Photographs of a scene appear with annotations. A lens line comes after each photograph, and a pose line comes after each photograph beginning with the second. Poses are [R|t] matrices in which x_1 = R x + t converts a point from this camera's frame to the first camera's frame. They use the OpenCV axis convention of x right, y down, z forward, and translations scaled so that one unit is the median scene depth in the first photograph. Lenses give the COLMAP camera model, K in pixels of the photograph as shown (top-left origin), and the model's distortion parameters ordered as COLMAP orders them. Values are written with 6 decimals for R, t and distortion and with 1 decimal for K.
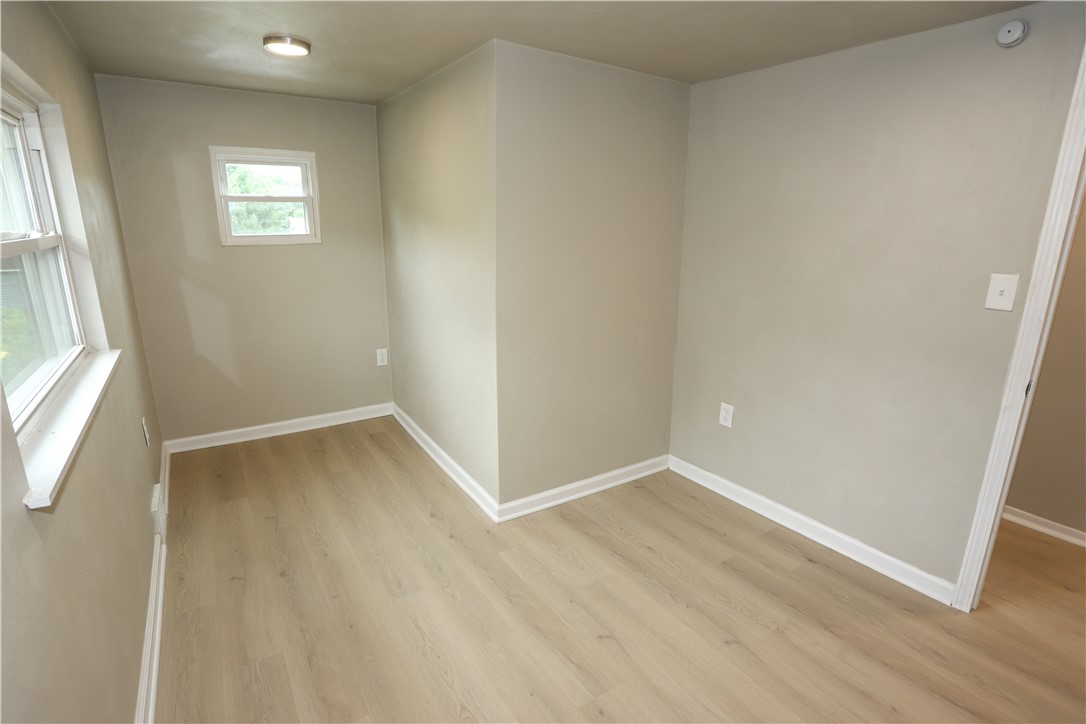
lens RADIAL K [[526.2, 0, 542.0], [0, 526.2, 358.3], [0, 0, 1]] dist [-0.077383, 0.032679]
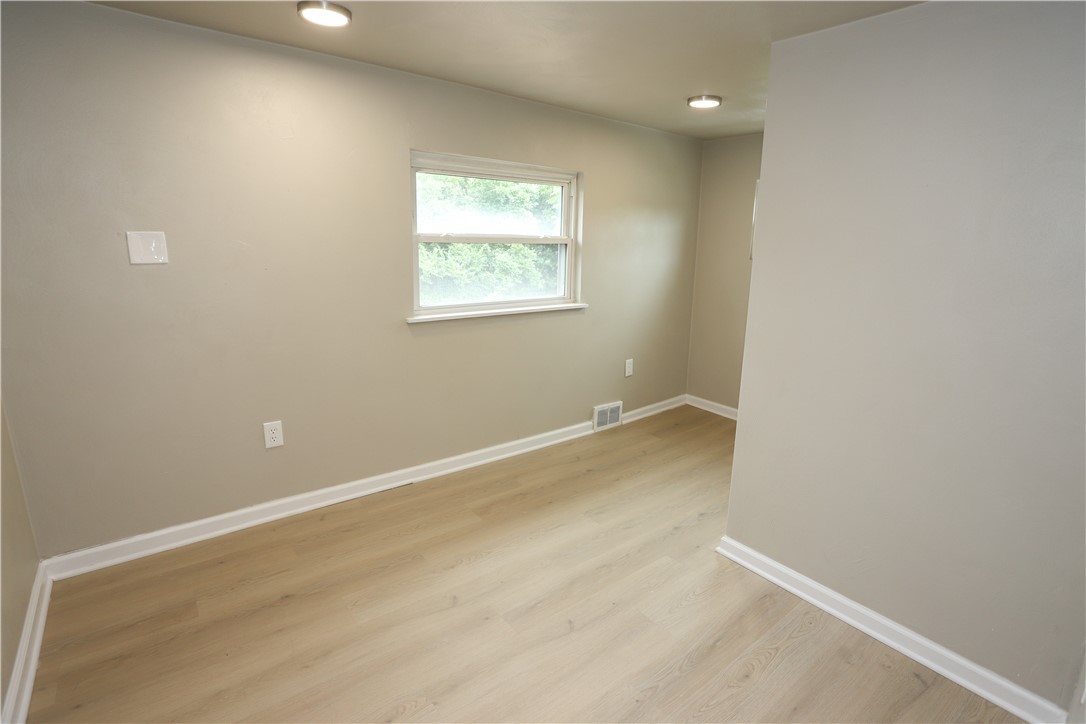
lens RADIAL K [[526.2, 0, 542.0], [0, 526.2, 358.3], [0, 0, 1]] dist [-0.077383, 0.032679]
pose [[0.084349, 0.210265, -0.973999, 0.804606], [-0.277345, 0.943810, 0.179730, -0.104099], [0.957061, 0.254974, 0.137925, 0.531727]]
